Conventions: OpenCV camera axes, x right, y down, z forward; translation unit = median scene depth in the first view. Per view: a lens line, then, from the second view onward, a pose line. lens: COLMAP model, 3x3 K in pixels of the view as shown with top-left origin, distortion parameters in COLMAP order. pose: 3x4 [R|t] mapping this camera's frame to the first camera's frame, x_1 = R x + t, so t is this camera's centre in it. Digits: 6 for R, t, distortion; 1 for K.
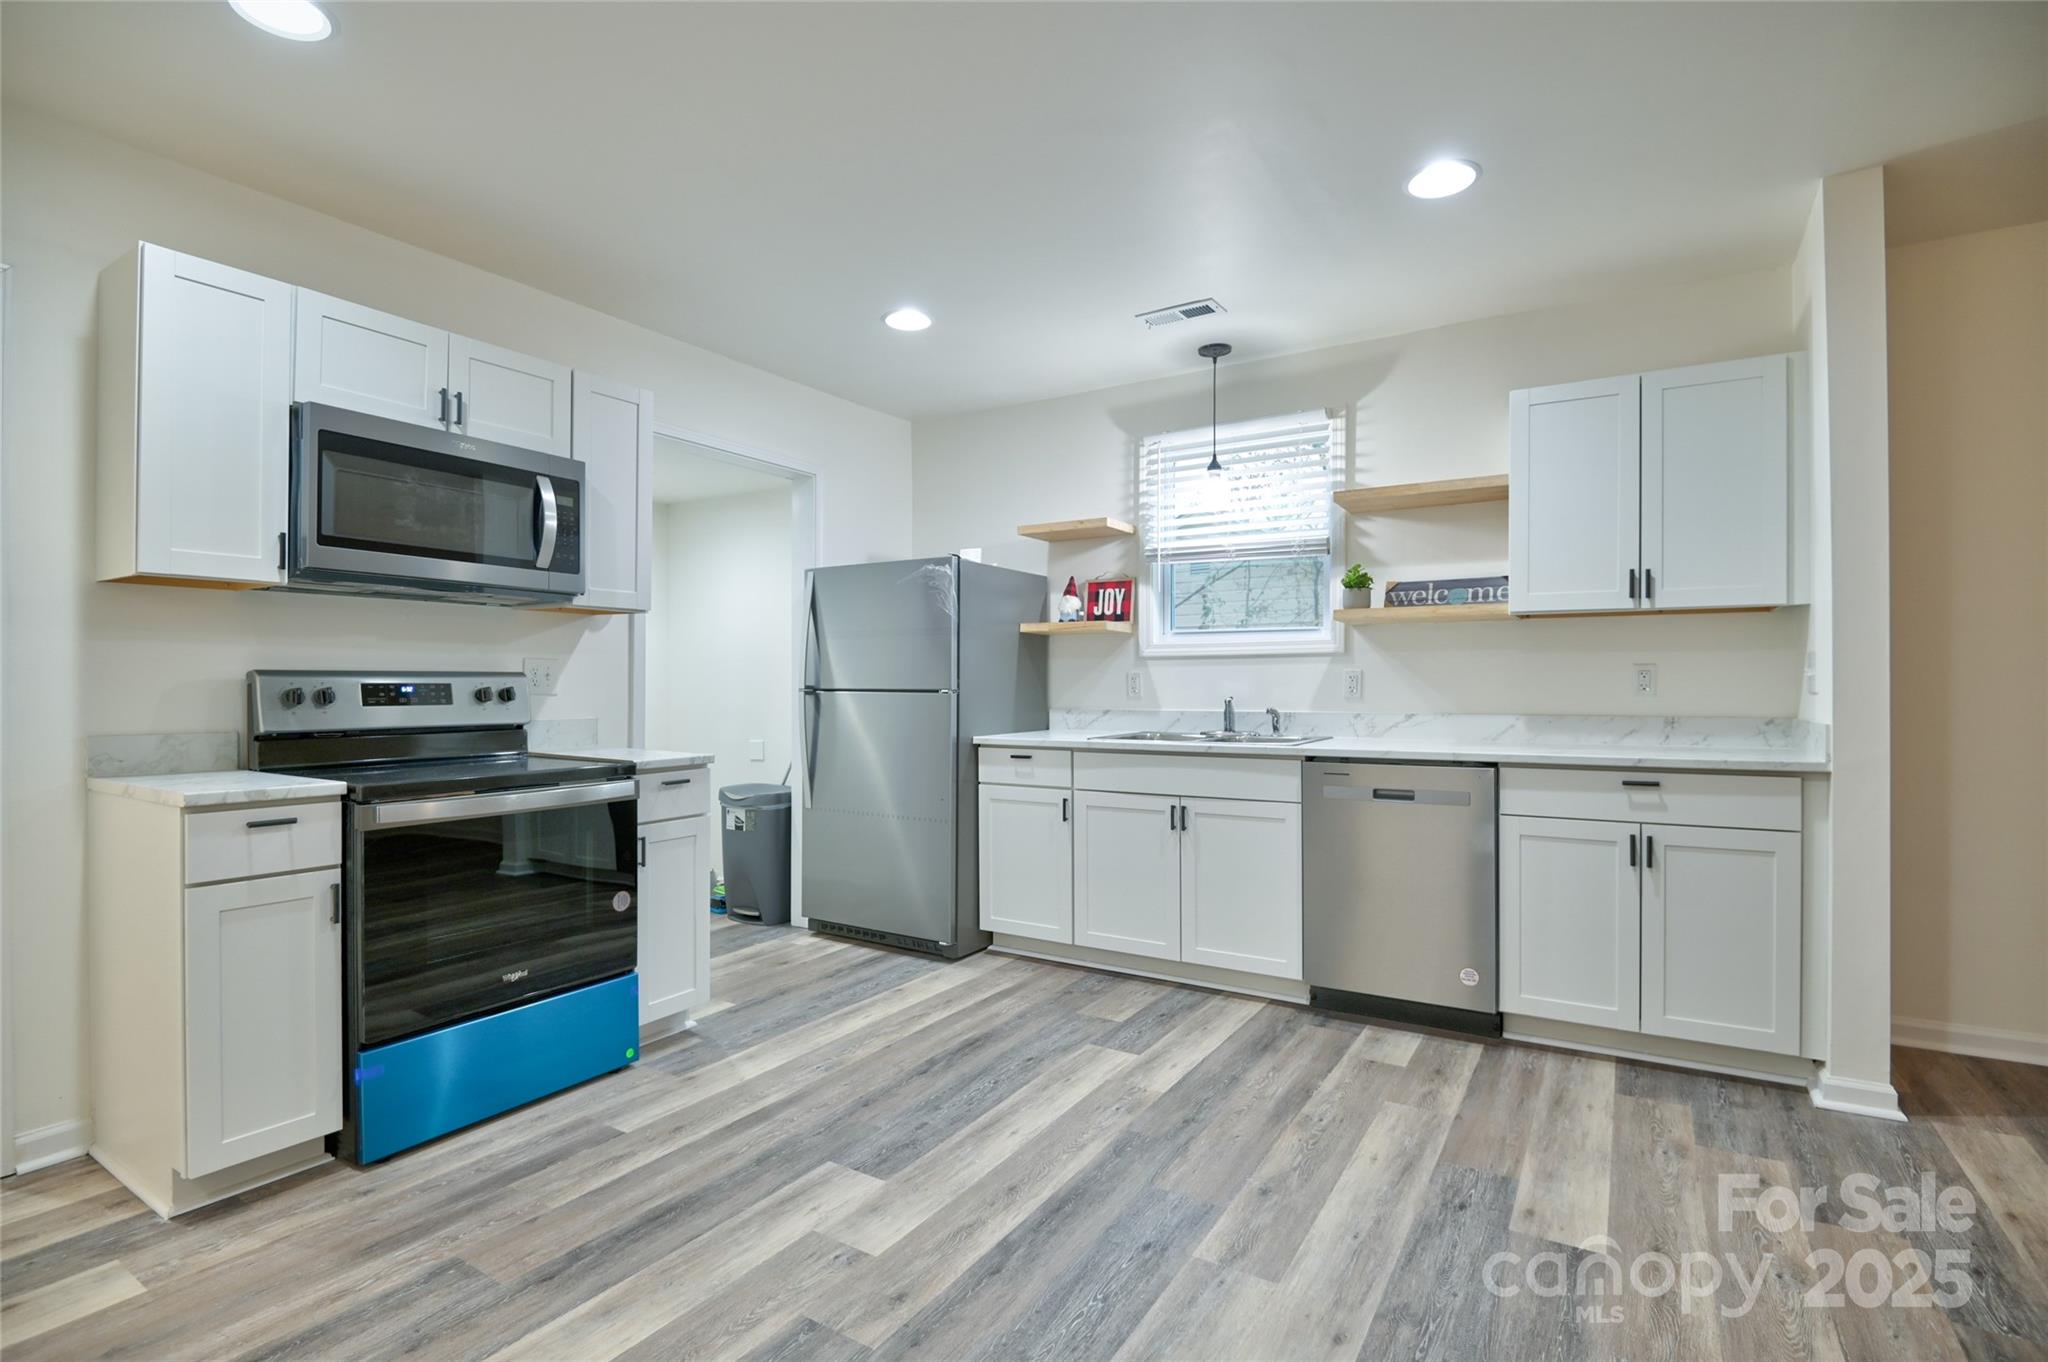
lens RADIAL K [[969.9, 0, 1027.5], [0, 969.9, 684.5], [0, 0, 1]] dist [-0.011033, -0.008706]
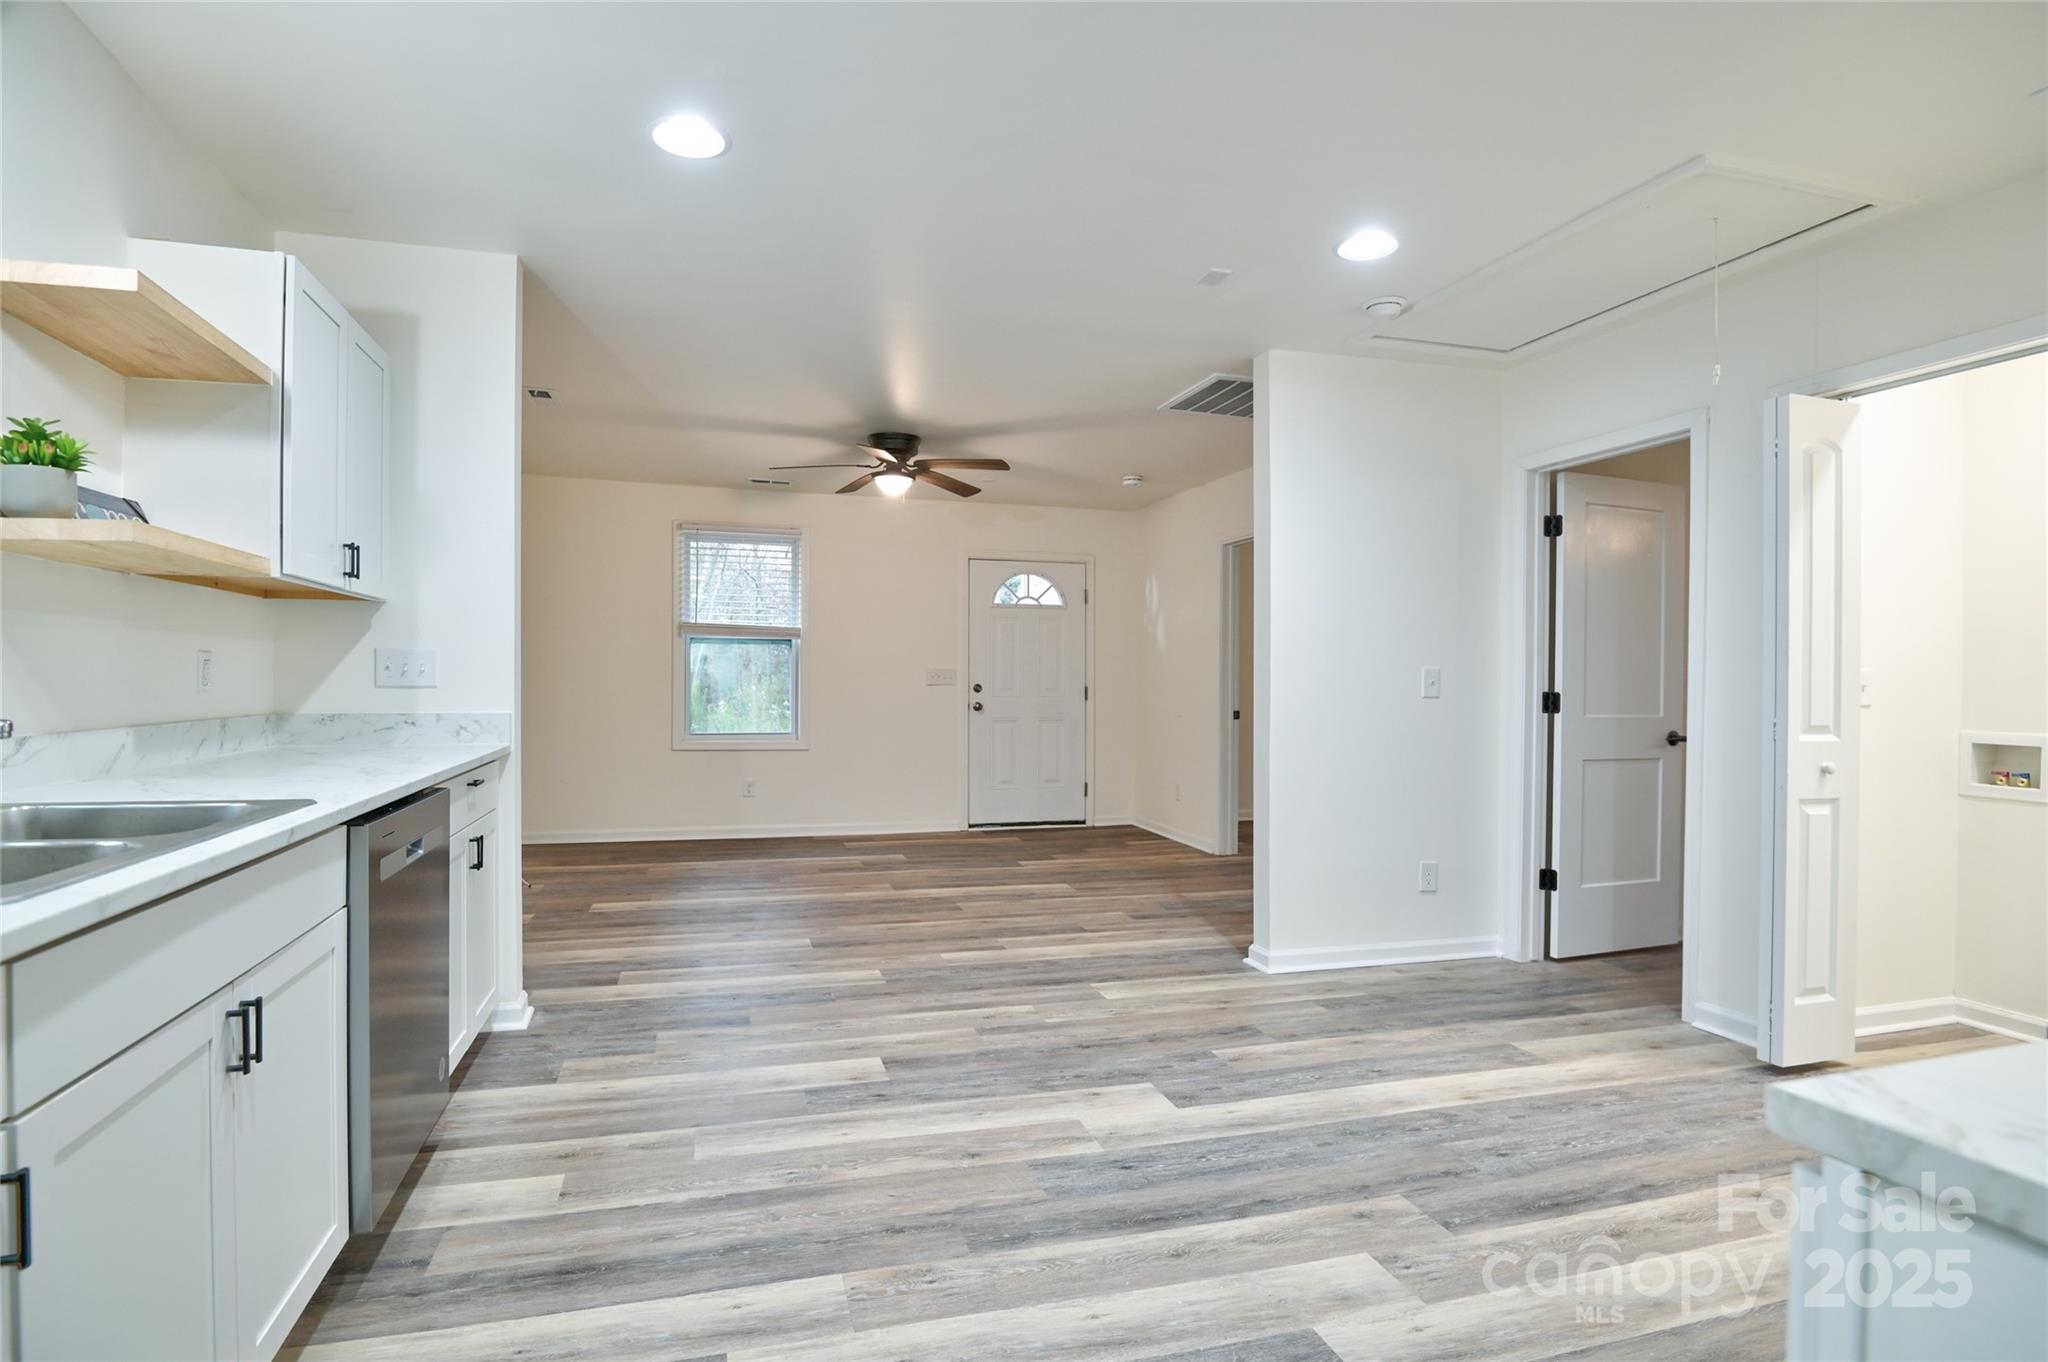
lens RADIAL K [[1016.4, 0, 975.8], [0, 1016.4, 682.9], [0, 0, 1]] dist [0.000192, -0.011976]
pose [[-0.732618, -0.007604, 0.680597, -0.379004], [-0.011398, 0.999934, -0.001098, 0.010045], [-0.680544, -0.008562, -0.732657, 1.364505]]
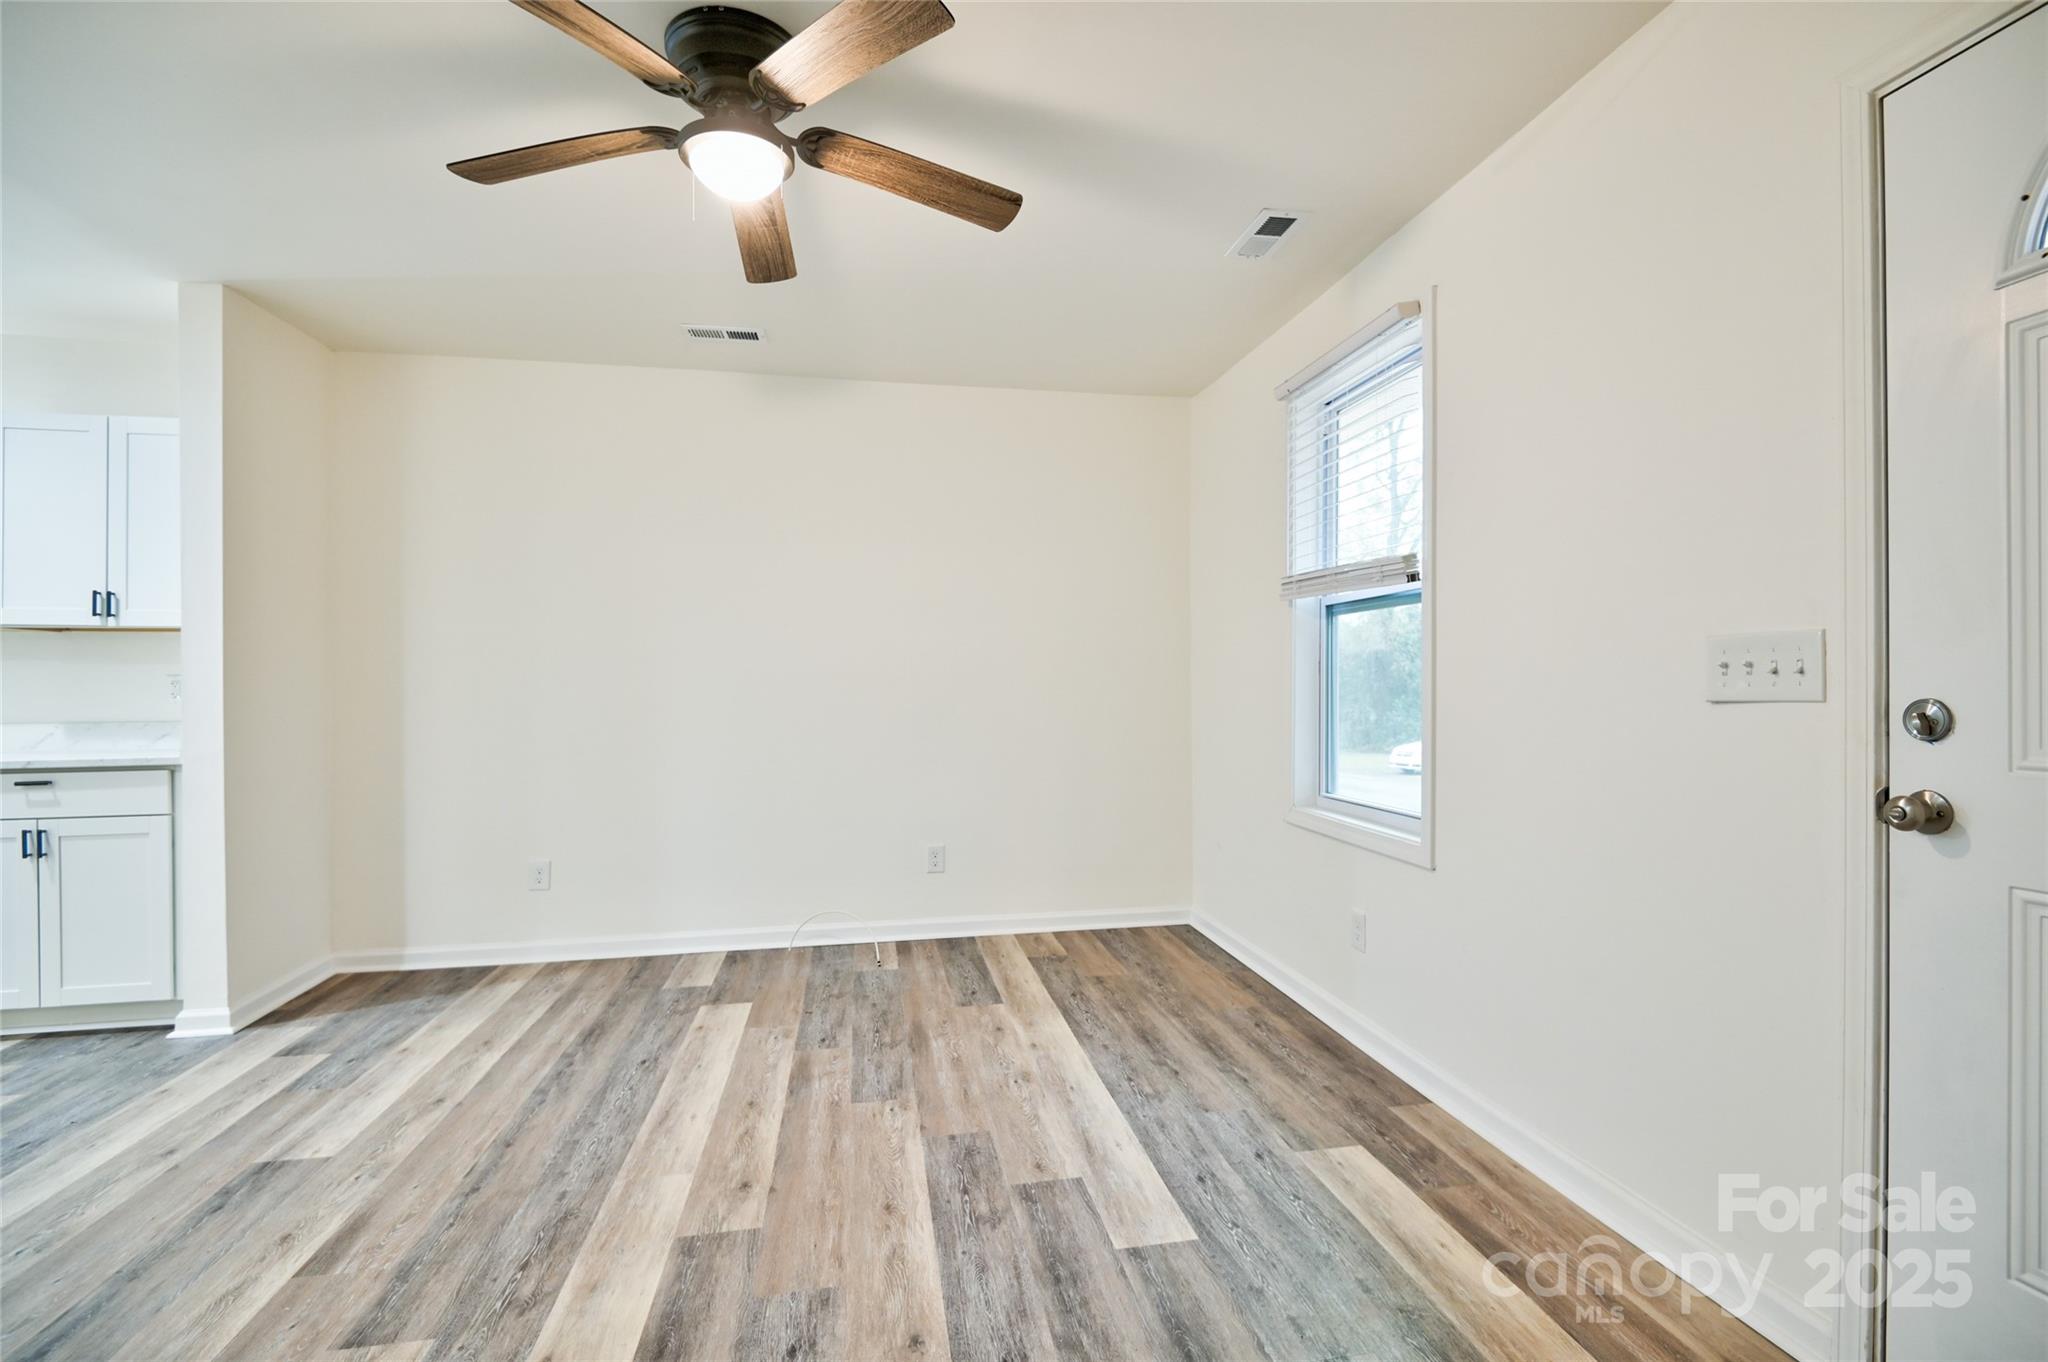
lens RADIAL K [[953.3, 0, 1035.4], [0, 953.3, 684.7], [0, 0, 1]] dist [0.006686, -0.009733]
pose [[0.729897, -0.003327, 0.683549, 0.714664], [0.006795, 0.999974, -0.002389, -0.000574], [-0.683524, 0.006389, 0.729901, -0.577825]]
